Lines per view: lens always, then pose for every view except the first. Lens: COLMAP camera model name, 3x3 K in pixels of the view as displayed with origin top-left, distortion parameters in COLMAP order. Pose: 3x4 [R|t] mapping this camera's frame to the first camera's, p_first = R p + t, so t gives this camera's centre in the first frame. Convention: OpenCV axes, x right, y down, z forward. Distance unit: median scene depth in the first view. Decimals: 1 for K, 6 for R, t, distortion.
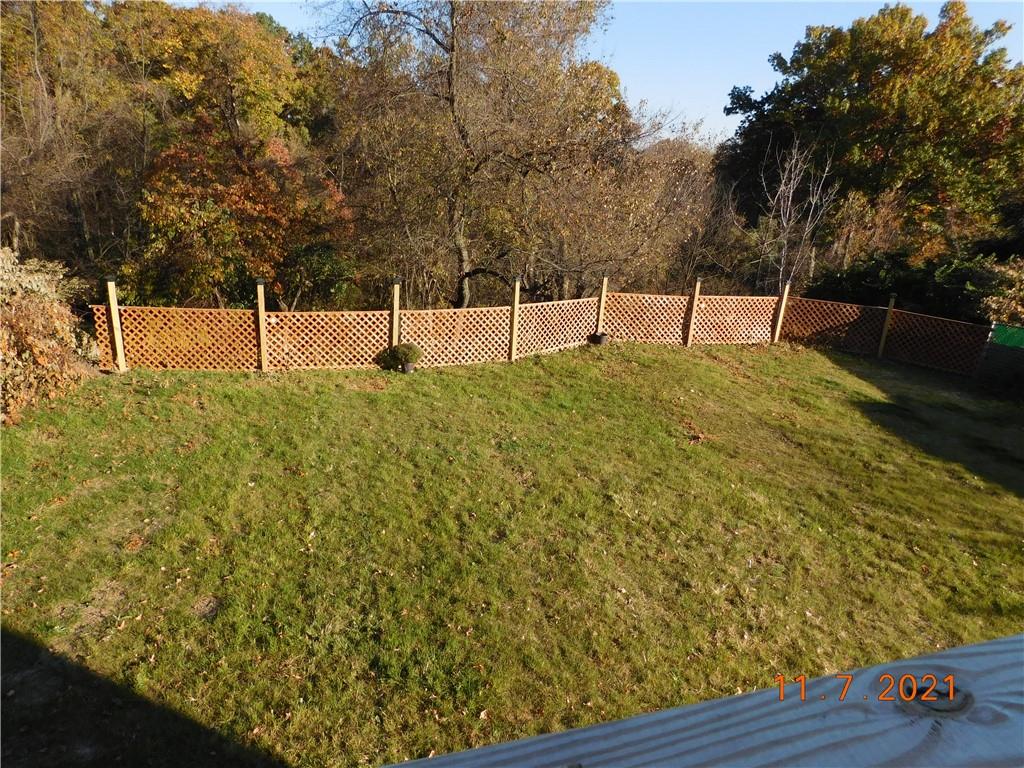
lens RADIAL K [[673.7, 0, 516.9], [0, 673.7, 379.7], [0, 0, 1]] dist [-0.064209, 0.043329]
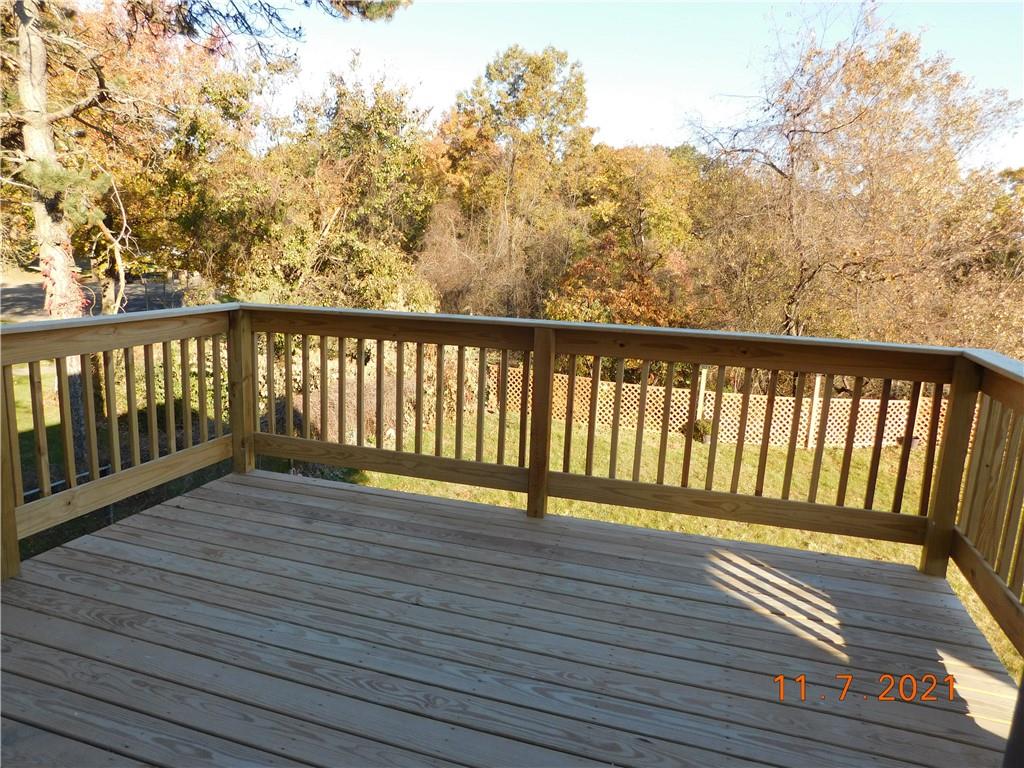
lens RADIAL K [[673.7, 0, 509.9], [0, 673.7, 381.8], [0, 0, 1]] dist [-0.064209, 0.043329]
pose [[0.825273, 0.082849, -0.558624, 0.084253], [-0.167485, 0.980584, -0.102001, 0.025526], [0.539327, 0.177740, 0.823125, -0.073806]]
